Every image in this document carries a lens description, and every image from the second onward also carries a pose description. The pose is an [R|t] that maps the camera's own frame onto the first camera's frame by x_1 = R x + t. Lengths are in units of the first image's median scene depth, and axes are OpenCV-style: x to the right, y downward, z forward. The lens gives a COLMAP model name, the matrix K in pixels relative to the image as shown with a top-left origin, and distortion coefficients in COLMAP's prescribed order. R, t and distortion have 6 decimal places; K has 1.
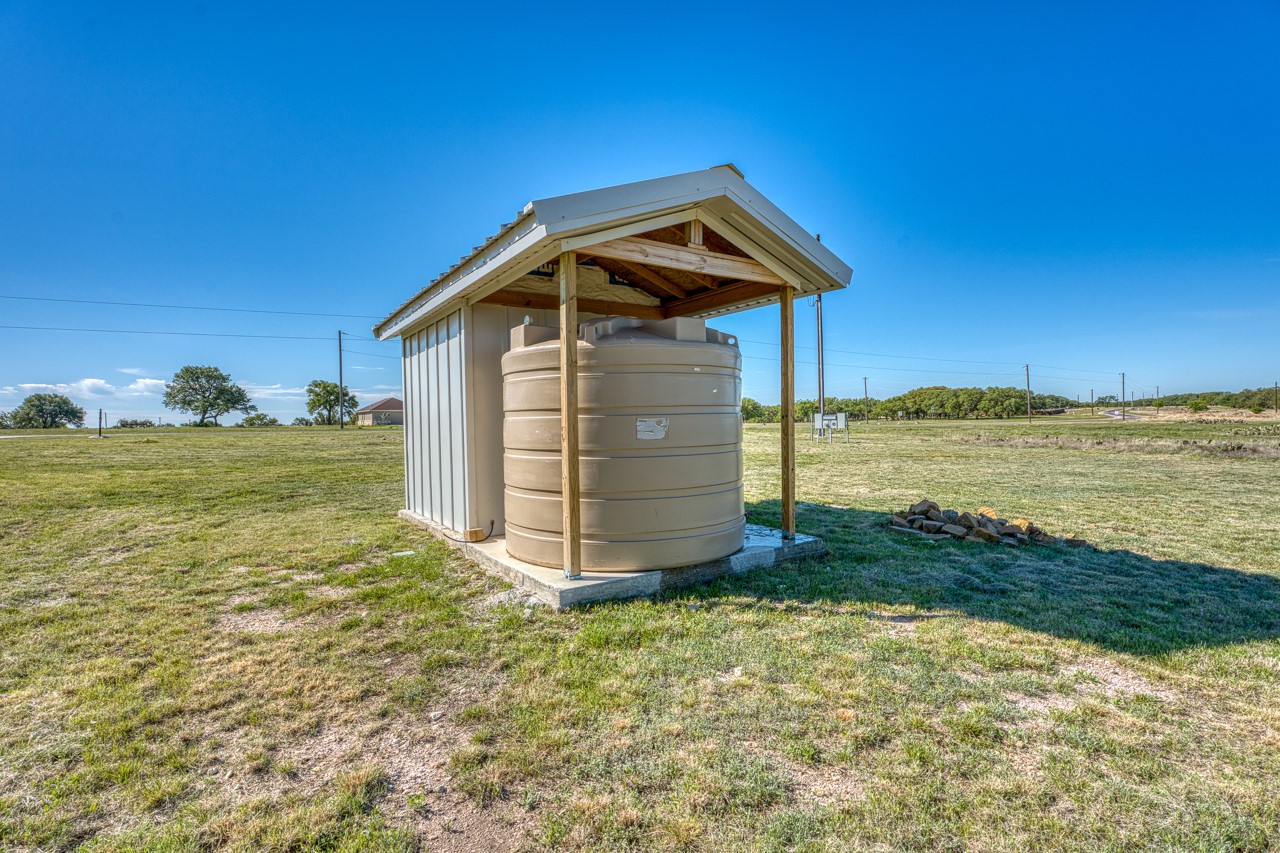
lens RADIAL K [[585.4, 0, 637.8], [0, 585.4, 431.0], [0, 0, 1]] dist [0.000205, -0.000005]
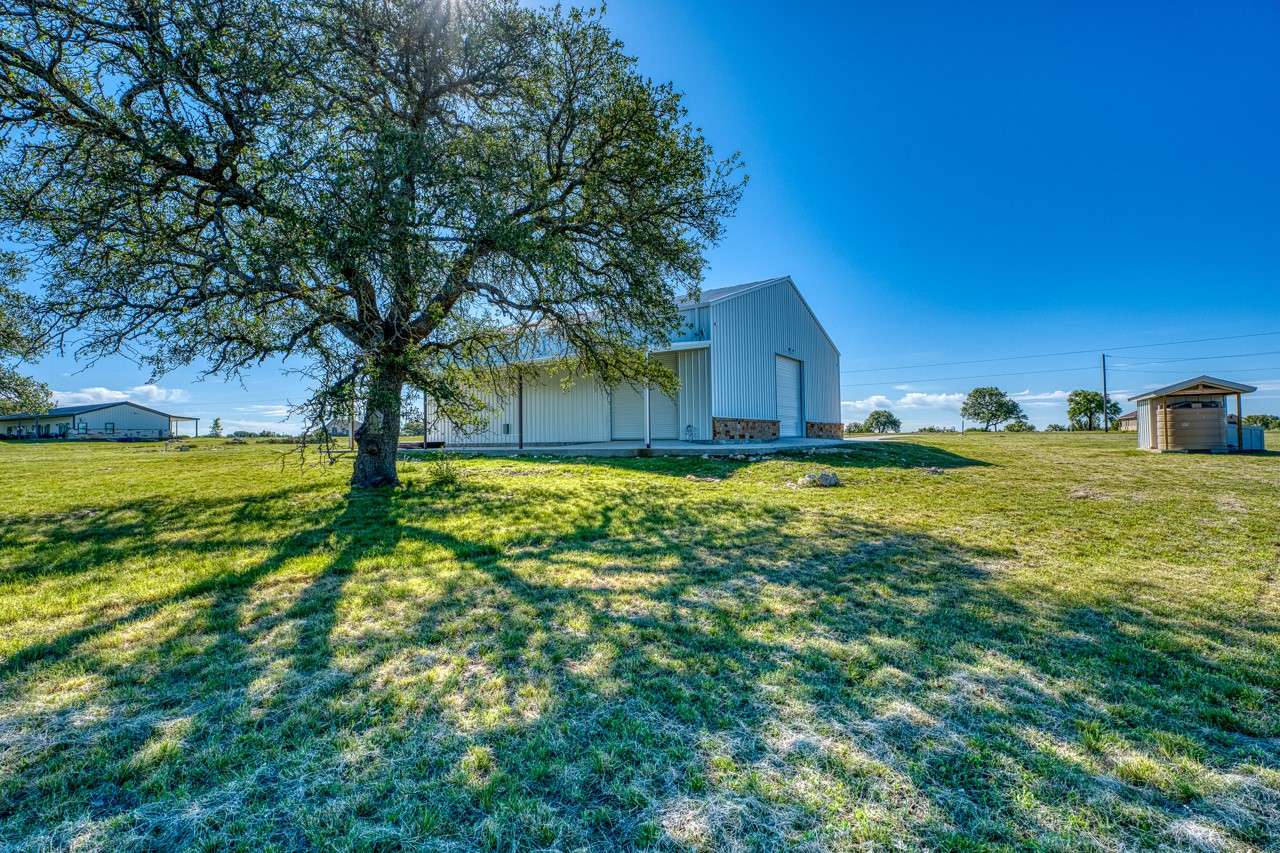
lens RADIAL K [[585.4, 0, 637.8], [0, 585.4, 431.0], [0, 0, 1]] dist [0.000205, -0.000005]
pose [[0.421567, -0.000047, -0.906797, 0.111726], [-0.010937, 0.999927, -0.005137, 0.005303], [0.906732, 0.012083, 0.421535, -0.234720]]
